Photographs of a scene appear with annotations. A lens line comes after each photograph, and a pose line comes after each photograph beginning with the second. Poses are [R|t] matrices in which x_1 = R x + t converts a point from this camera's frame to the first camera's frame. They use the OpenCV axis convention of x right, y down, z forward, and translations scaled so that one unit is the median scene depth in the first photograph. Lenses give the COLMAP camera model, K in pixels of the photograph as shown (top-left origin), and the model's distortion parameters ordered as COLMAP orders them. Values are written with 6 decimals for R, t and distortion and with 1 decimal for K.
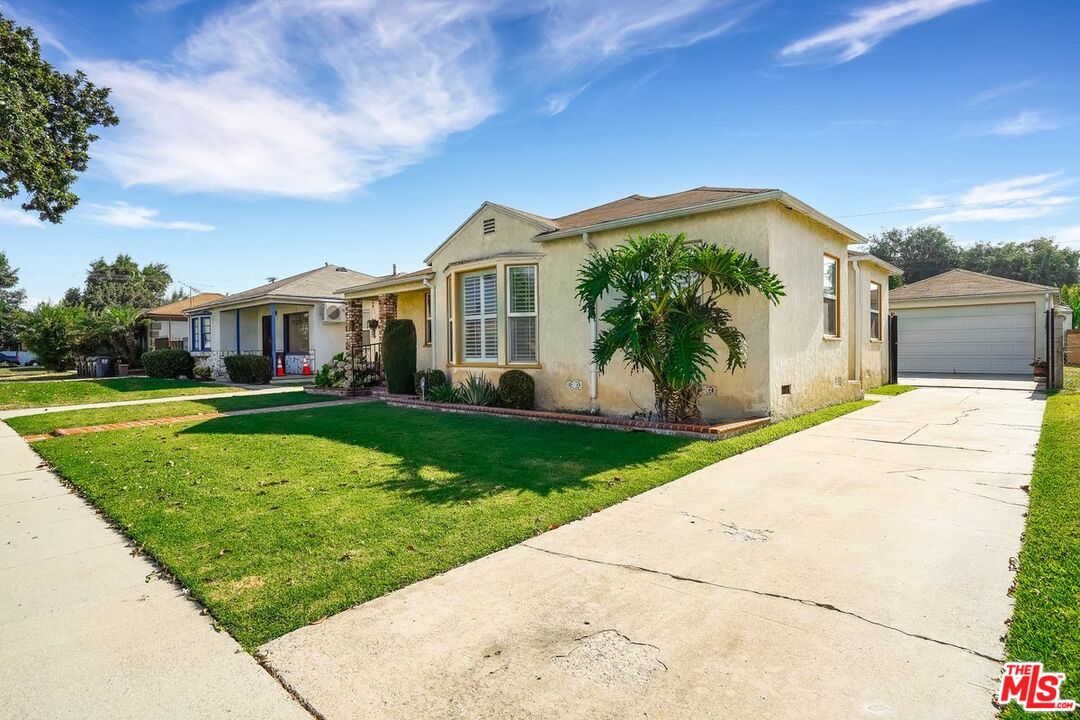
lens RADIAL K [[605.5, 0, 540.0], [0, 605.5, 360.0], [0, 0, 1]] dist [-0.000539, 0.001175]
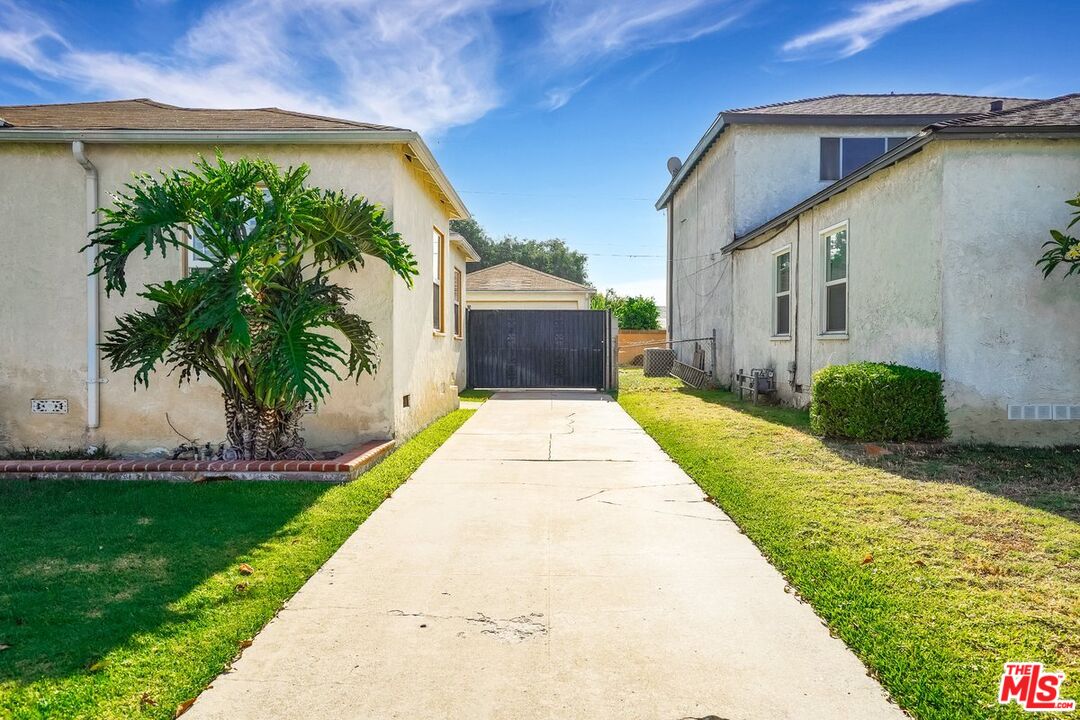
lens RADIAL K [[754.4, 0, 540.0], [0, 754.4, 360.0], [0, 0, 1]] dist [0.006563, 0.005464]
pose [[0.734746, -0.003884, 0.678331, -0.104805], [0.003054, 0.999992, 0.002418, -0.003480], [-0.678336, 0.000294, 0.734752, 0.200205]]
